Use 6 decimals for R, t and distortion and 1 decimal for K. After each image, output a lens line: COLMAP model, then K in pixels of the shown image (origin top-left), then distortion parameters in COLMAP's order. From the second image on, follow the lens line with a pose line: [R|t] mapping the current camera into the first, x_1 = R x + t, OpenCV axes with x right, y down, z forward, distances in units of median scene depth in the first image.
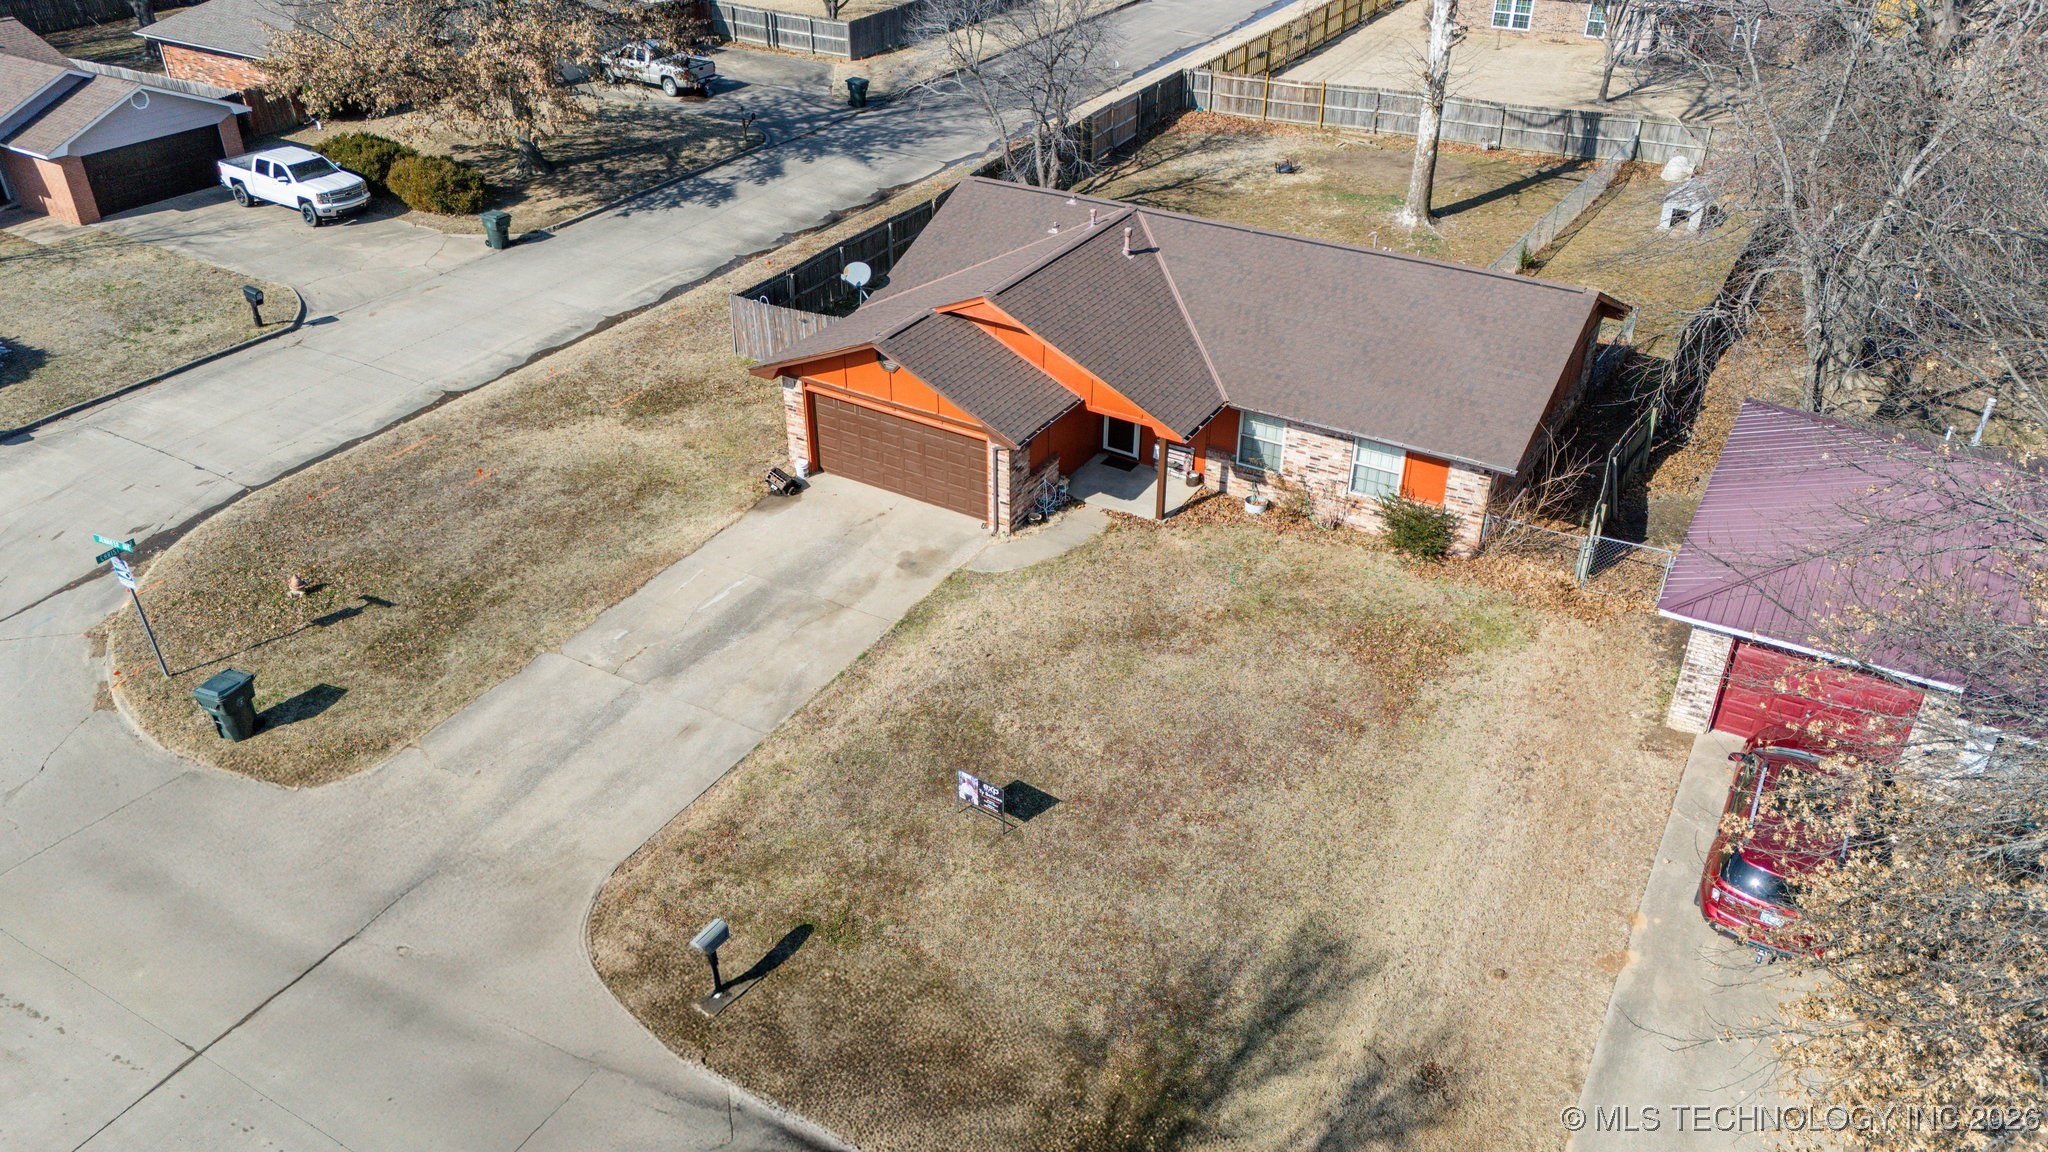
lens RADIAL K [[1500.9, 0, 1020.2], [0, 1500.9, 568.2], [0, 0, 1]] dist [0.098901, -0.097529]
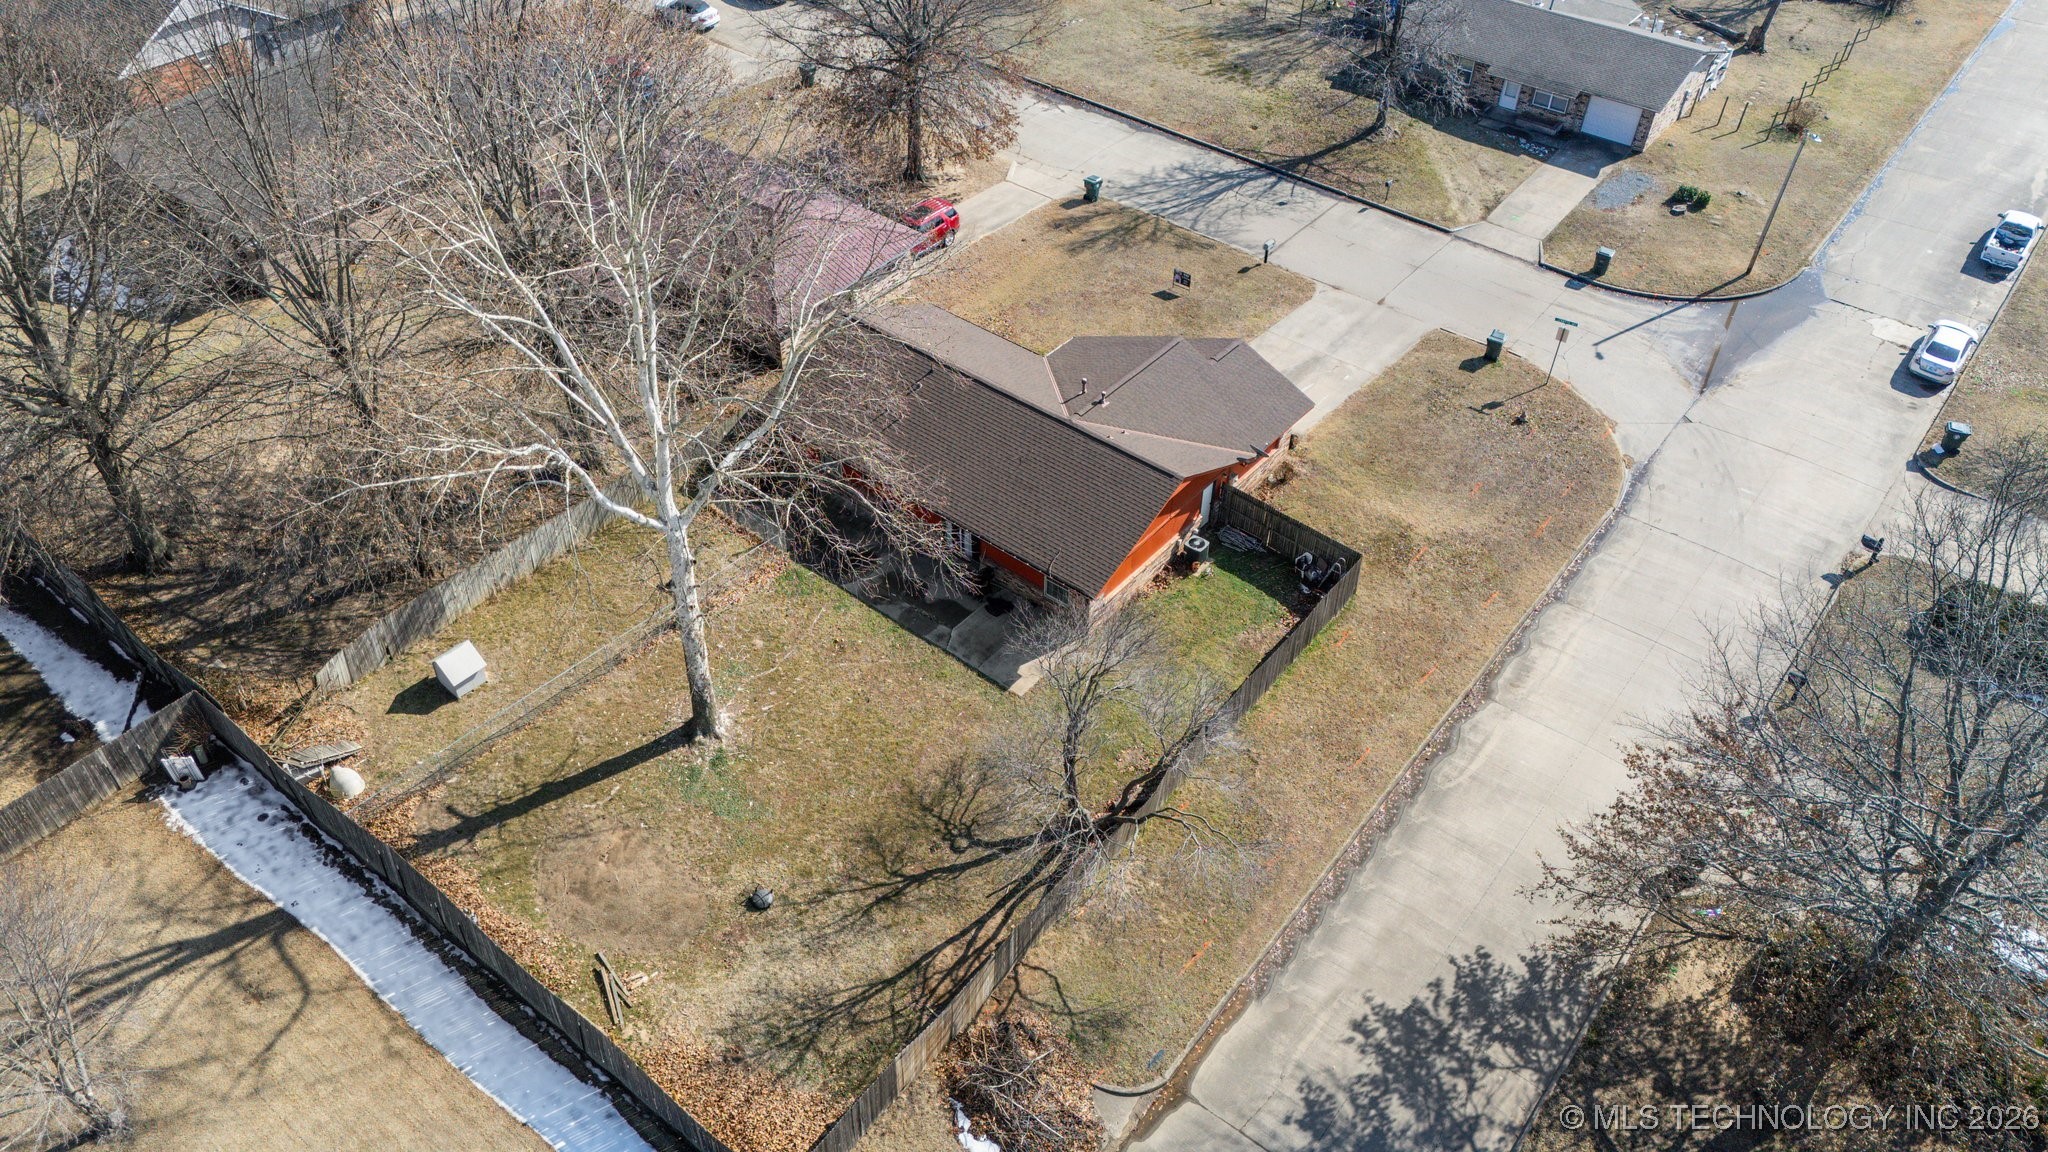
lens RADIAL K [[1500.9, 0, 1020.2], [0, 1500.9, 568.2], [0, 0, 1]] dist [0.098901, -0.097529]
pose [[-0.991498, -0.099807, 0.083491, -0.011160], [0.051620, 0.287293, 0.956451, -1.503361], [-0.119446, 0.952629, -0.279698, 1.478551]]
